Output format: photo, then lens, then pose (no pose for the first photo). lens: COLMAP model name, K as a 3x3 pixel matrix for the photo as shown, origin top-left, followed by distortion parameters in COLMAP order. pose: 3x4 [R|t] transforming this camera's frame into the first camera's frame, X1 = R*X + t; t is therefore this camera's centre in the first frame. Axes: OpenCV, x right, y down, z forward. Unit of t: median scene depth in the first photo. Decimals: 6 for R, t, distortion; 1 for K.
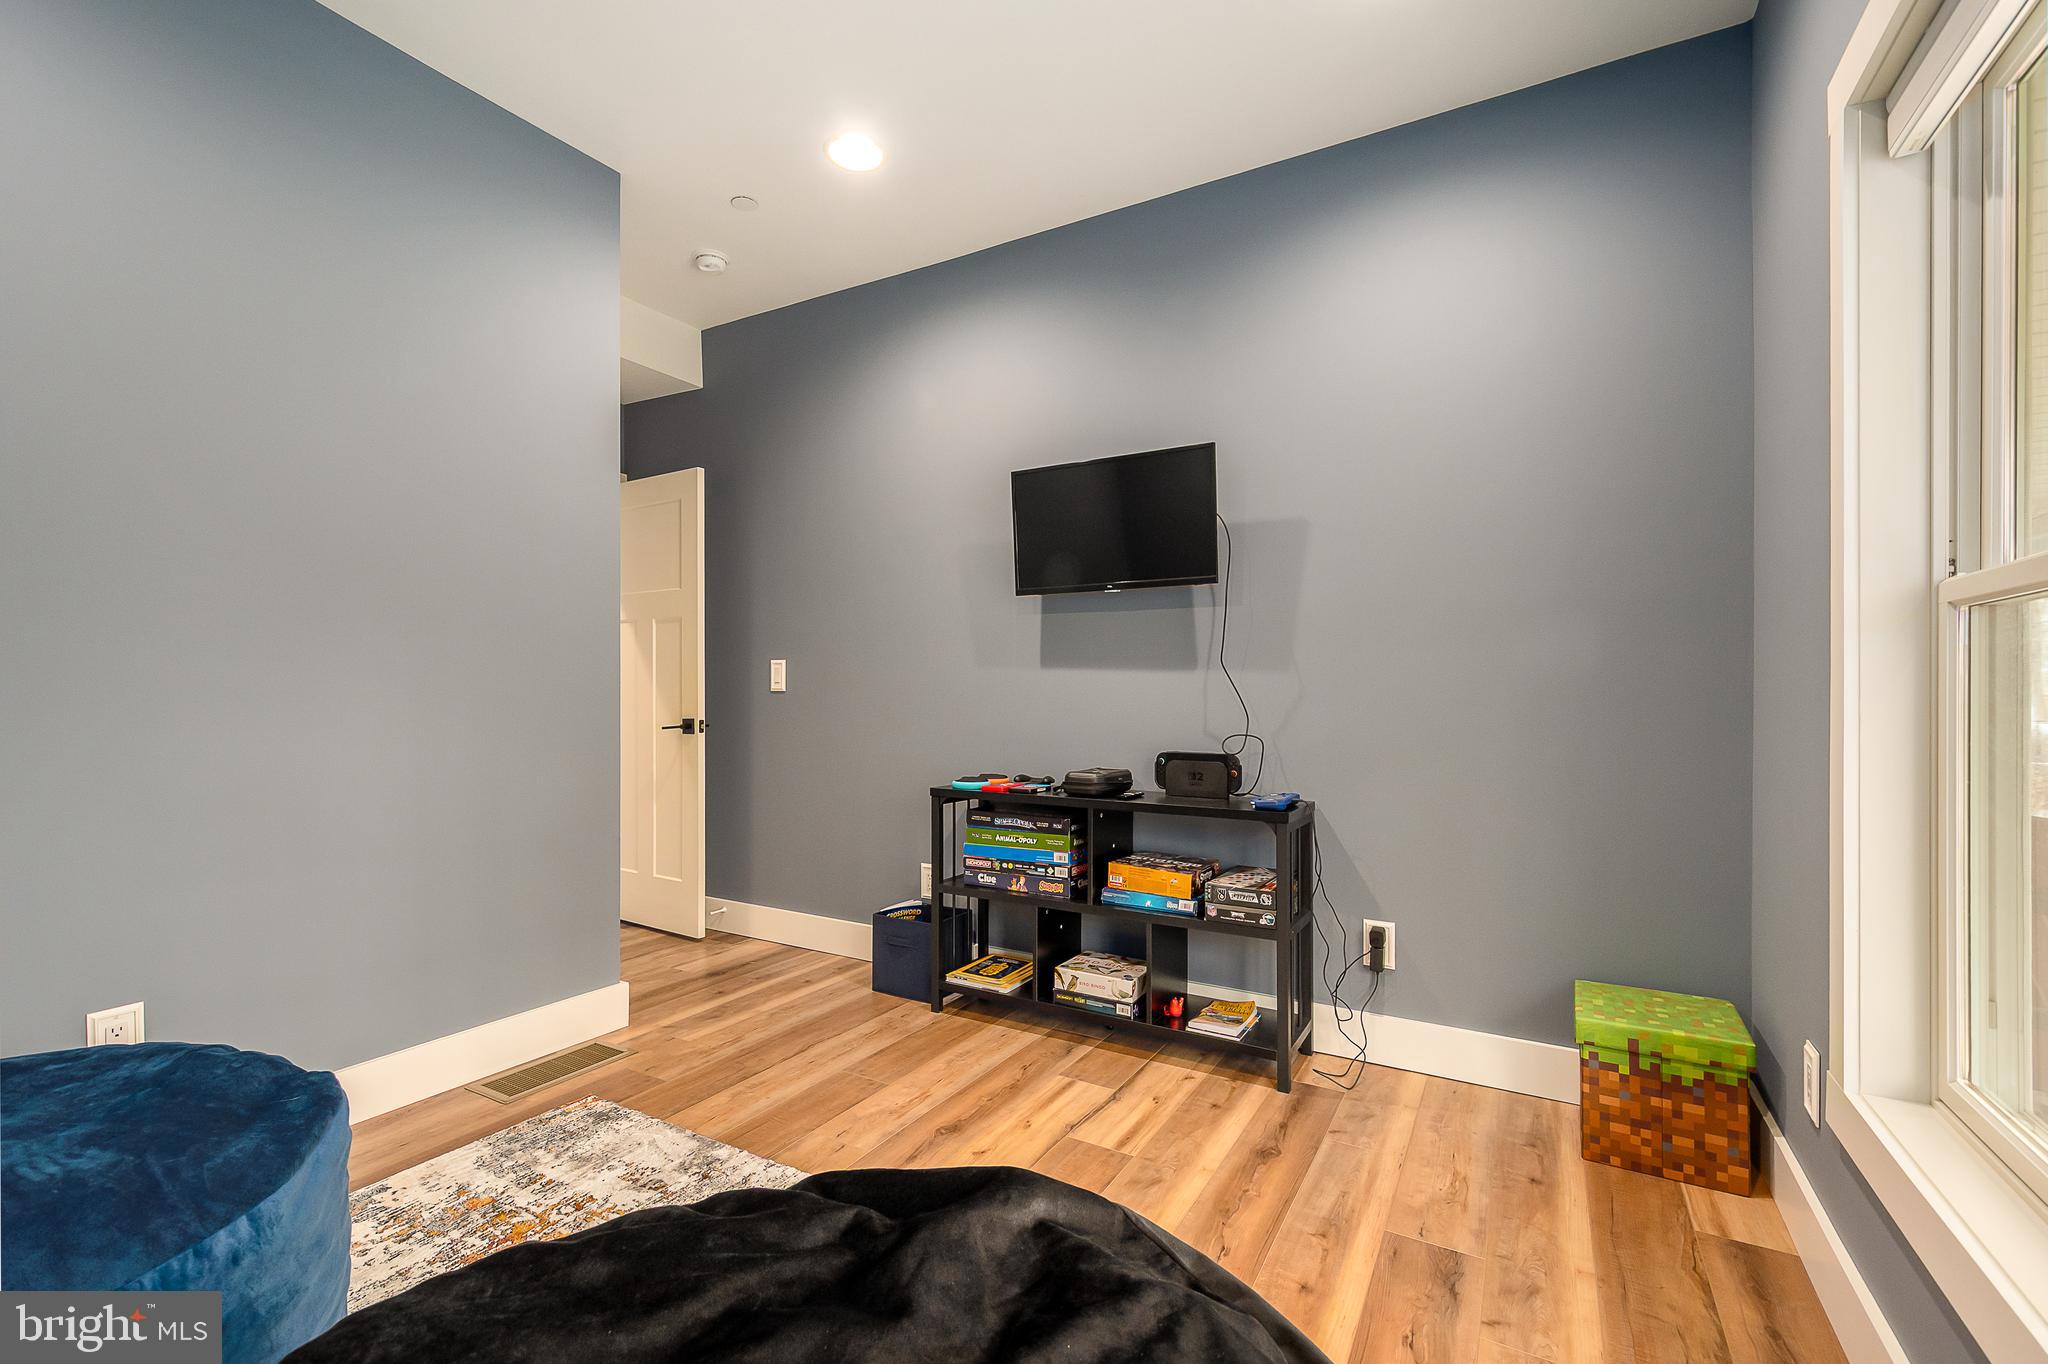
lens RADIAL K [[904.1, 0, 1019.5], [0, 904.1, 687.8], [0, 0, 1]] dist [0.011681, -0.003627]
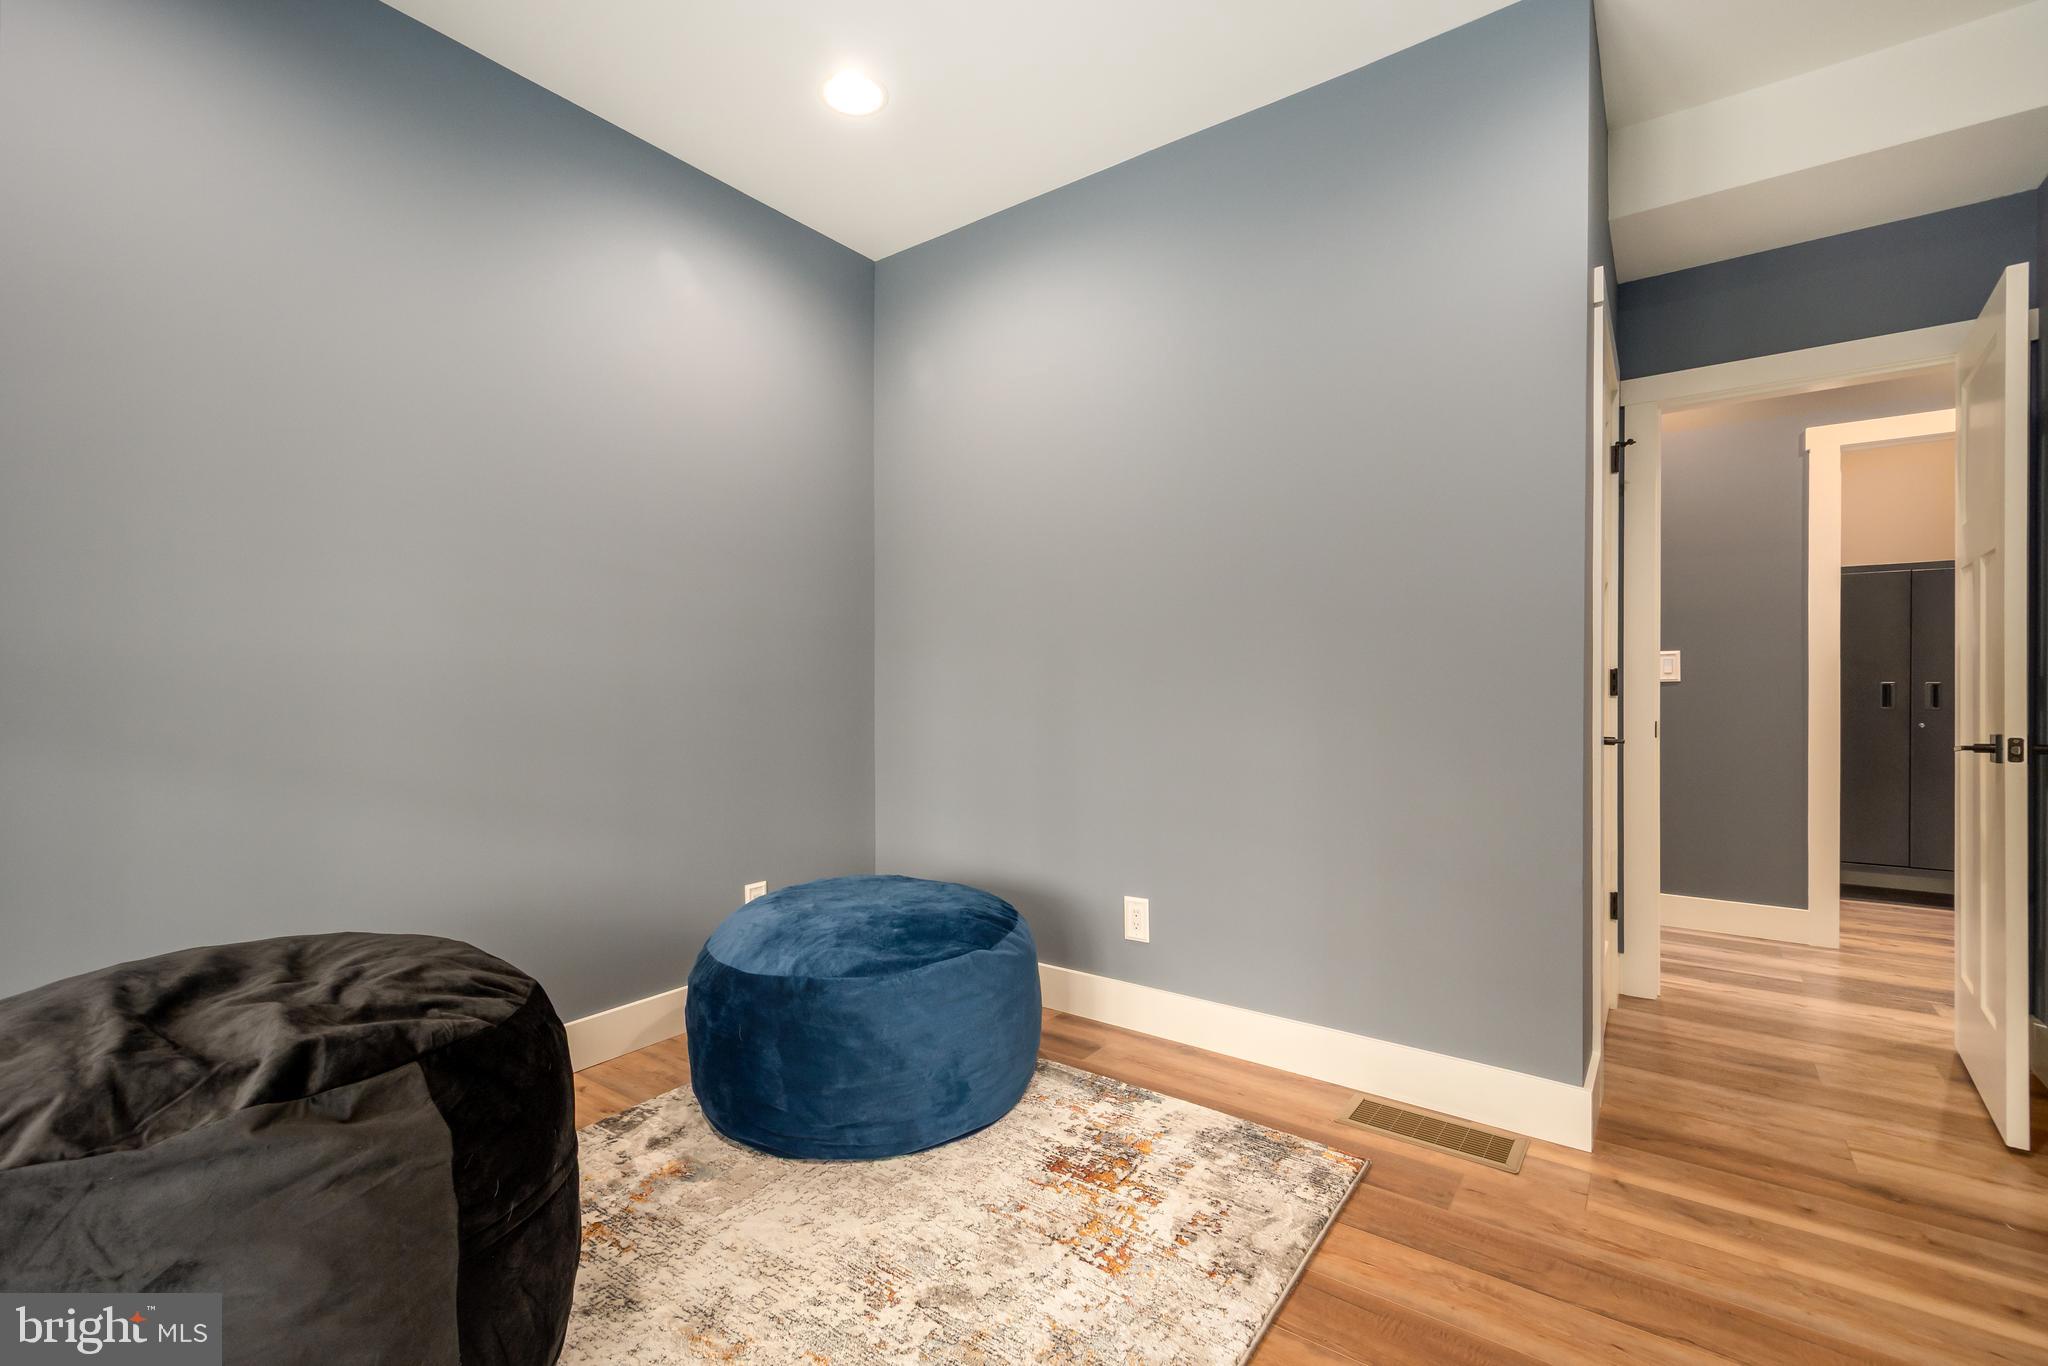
lens RADIAL K [[904.1, 0, 974.8], [0, 904.1, 683.0], [0, 0, 1]] dist [0.011681, -0.003627]
pose [[-0.125206, -0.000091, -0.992131, 0.365544], [0.001447, 0.999999, -0.000274, 0.003667], [0.992130, -0.001469, -0.125206, 0.658288]]
